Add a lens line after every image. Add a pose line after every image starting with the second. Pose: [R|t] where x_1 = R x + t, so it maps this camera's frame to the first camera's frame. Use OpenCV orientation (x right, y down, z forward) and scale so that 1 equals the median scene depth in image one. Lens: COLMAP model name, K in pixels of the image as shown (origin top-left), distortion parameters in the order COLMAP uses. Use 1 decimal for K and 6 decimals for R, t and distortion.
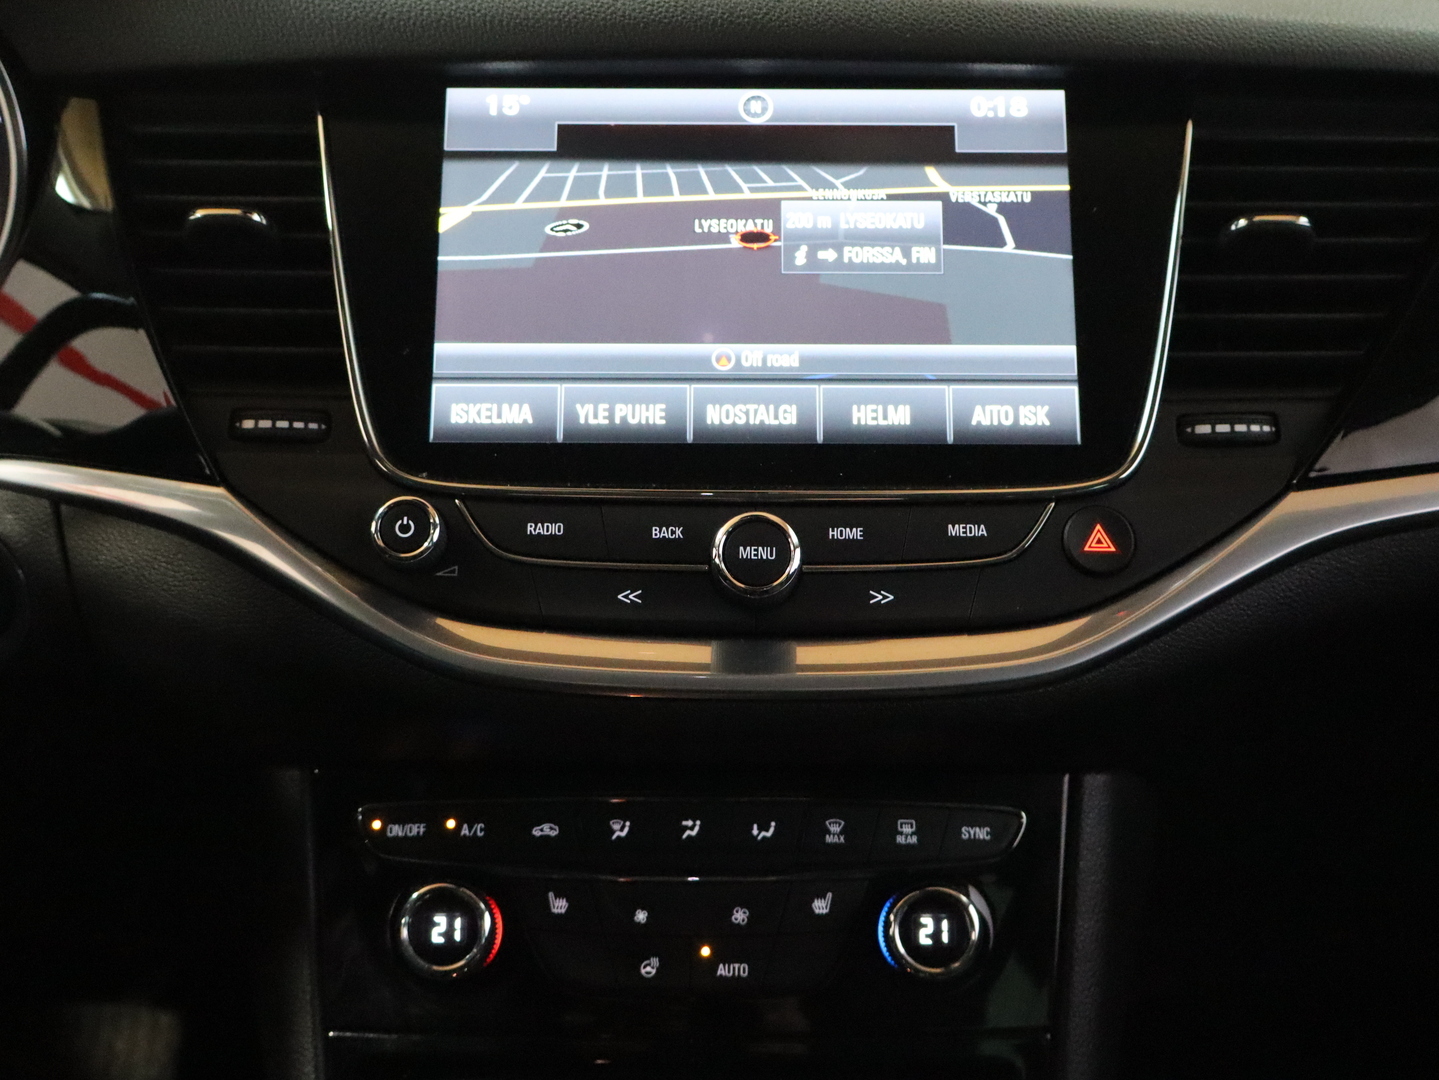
lens RADIAL K [[1708.3, 0, 708.7], [0, 1708.3, 505.6], [0, 0, 1]] dist [0.011830, 0.000000]
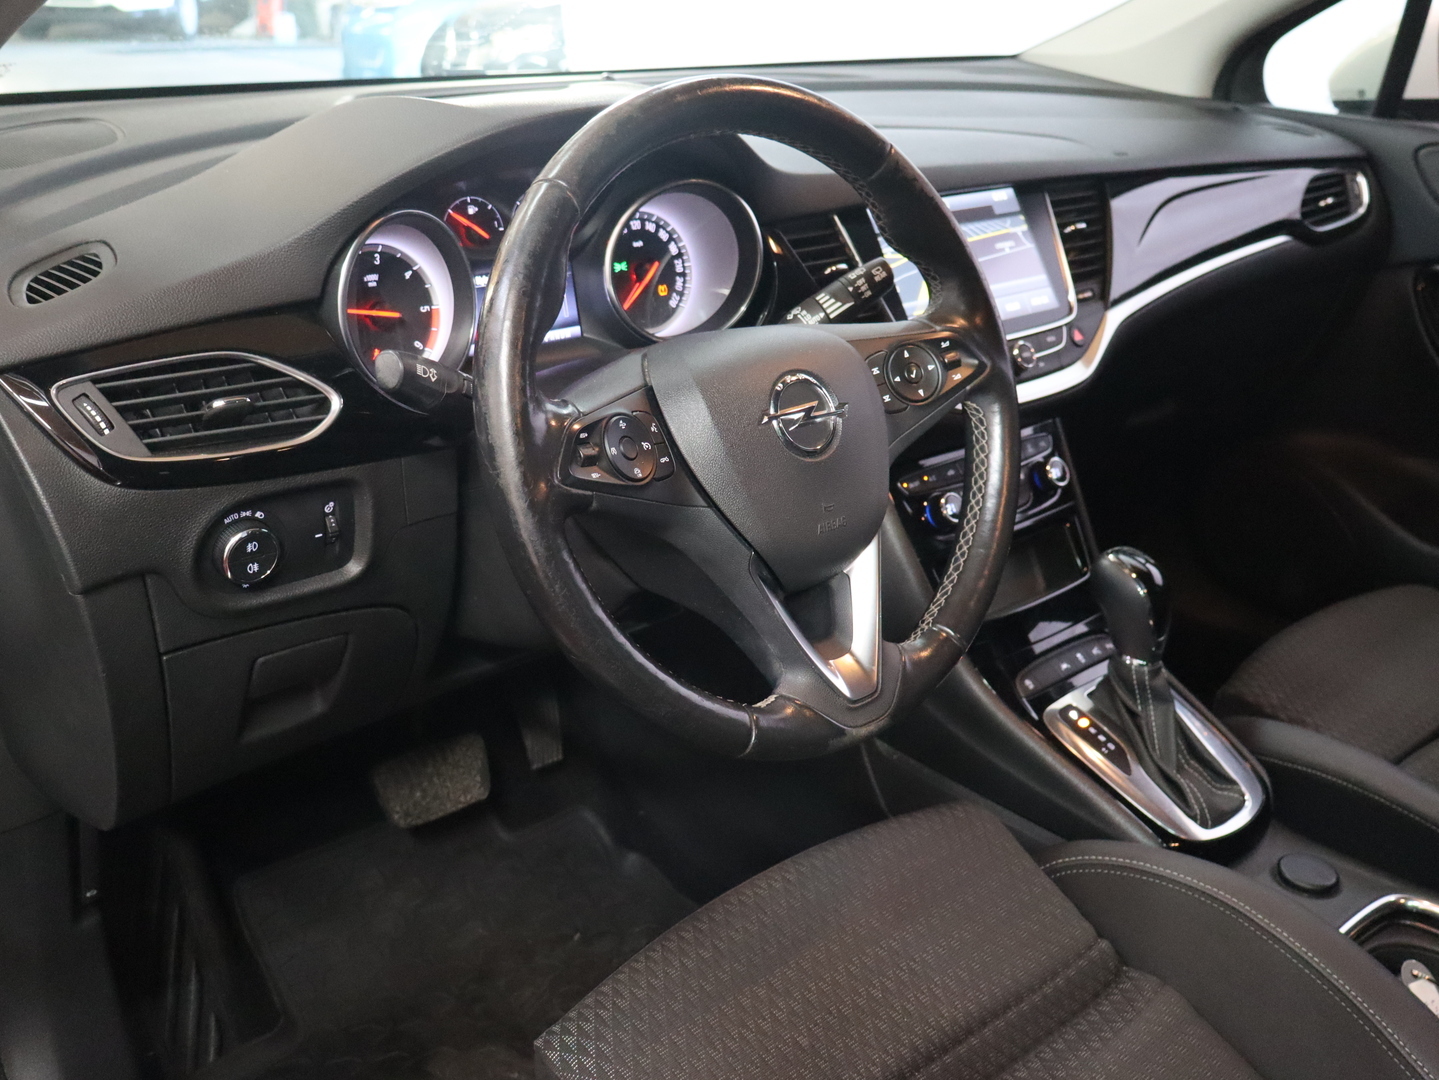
lens RADIAL K [[1535.5, 0, 721.7], [0, 1535.5, 542.9], [0, 0, 1]] dist [0.011490, 0.000000]
pose [[0.726539, -0.239349, 0.644091, -2.055703], [0.186884, 0.970867, 0.149975, -0.147899], [-0.661223, 0.011408, 0.750103, -0.646755]]
